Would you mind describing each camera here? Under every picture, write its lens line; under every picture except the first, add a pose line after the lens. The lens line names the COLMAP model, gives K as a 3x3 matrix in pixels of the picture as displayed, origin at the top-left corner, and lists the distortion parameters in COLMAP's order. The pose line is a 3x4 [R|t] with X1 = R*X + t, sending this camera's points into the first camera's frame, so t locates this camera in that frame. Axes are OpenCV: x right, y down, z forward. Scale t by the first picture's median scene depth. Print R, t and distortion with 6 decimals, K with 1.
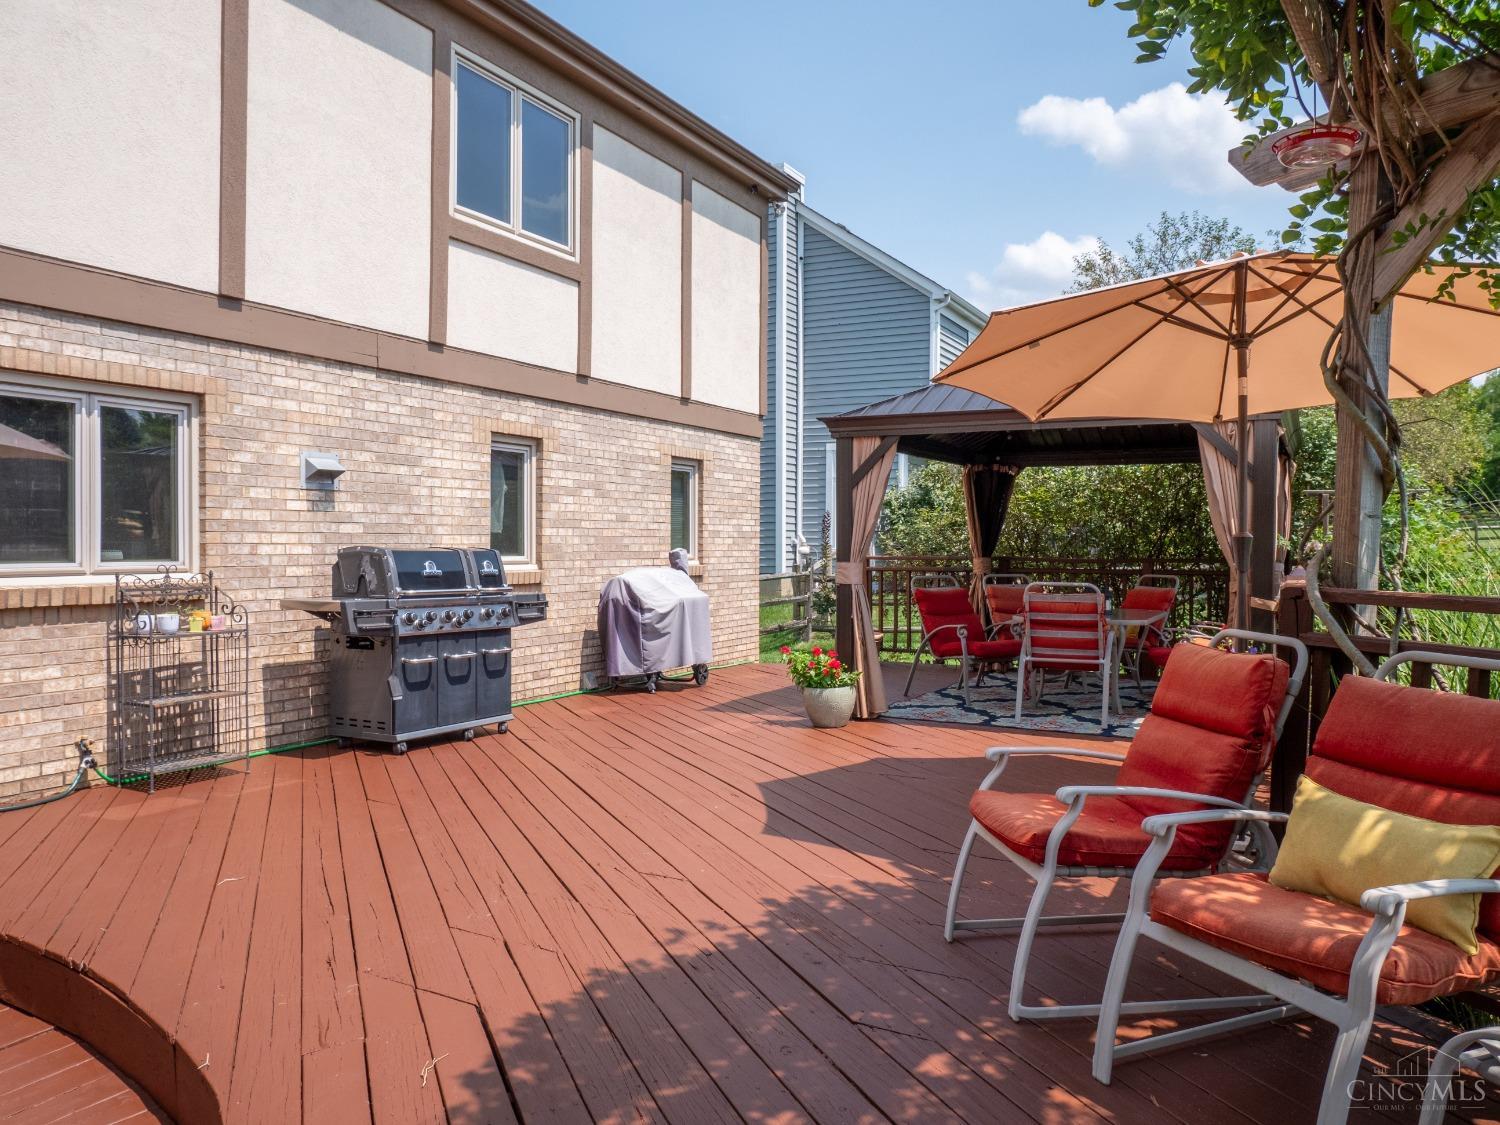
lens RADIAL K [[1092.6, 0, 750.0], [0, 1092.6, 562.5], [0, 0, 1]] dist [-0.046992, 0.018422]
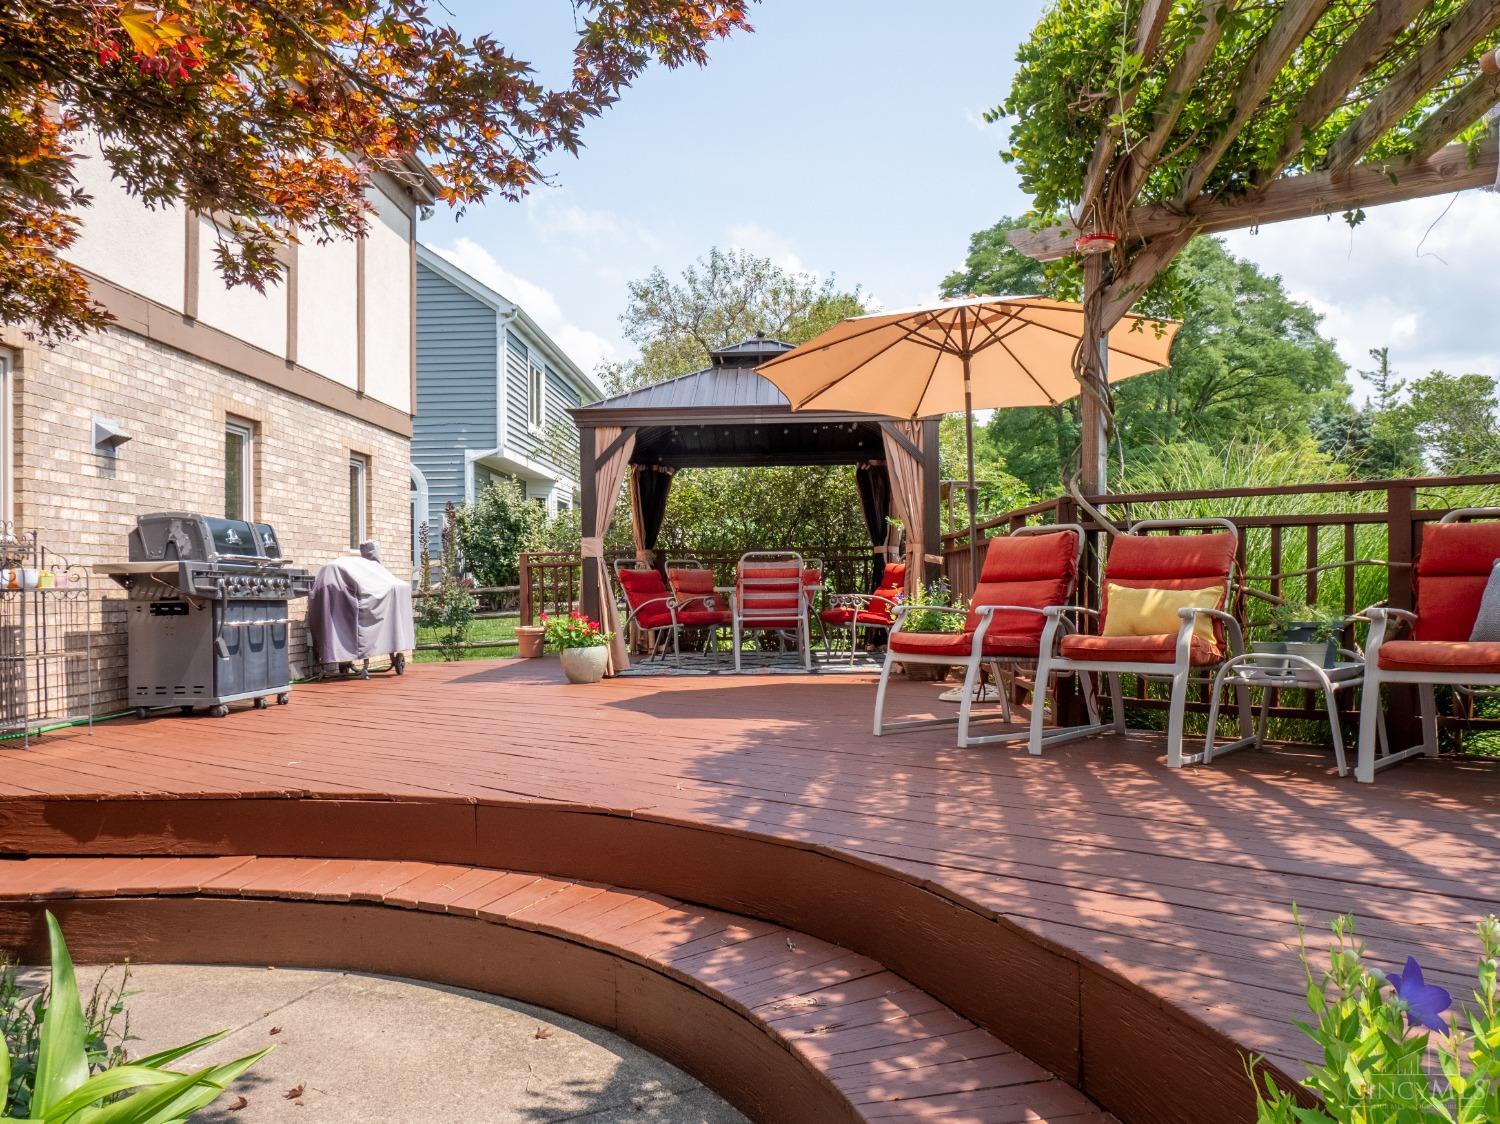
lens RADIAL K [[1212.8, 0, 750.0], [0, 1212.8, 562.0], [0, 0, 1]] dist [-0.041774, 0.004736]
pose [[0.899099, -0.010067, 0.437629, -0.317827], [0.027587, 0.999051, -0.033695, 0.072709], [-0.436875, 0.042368, 0.898524, -0.194939]]
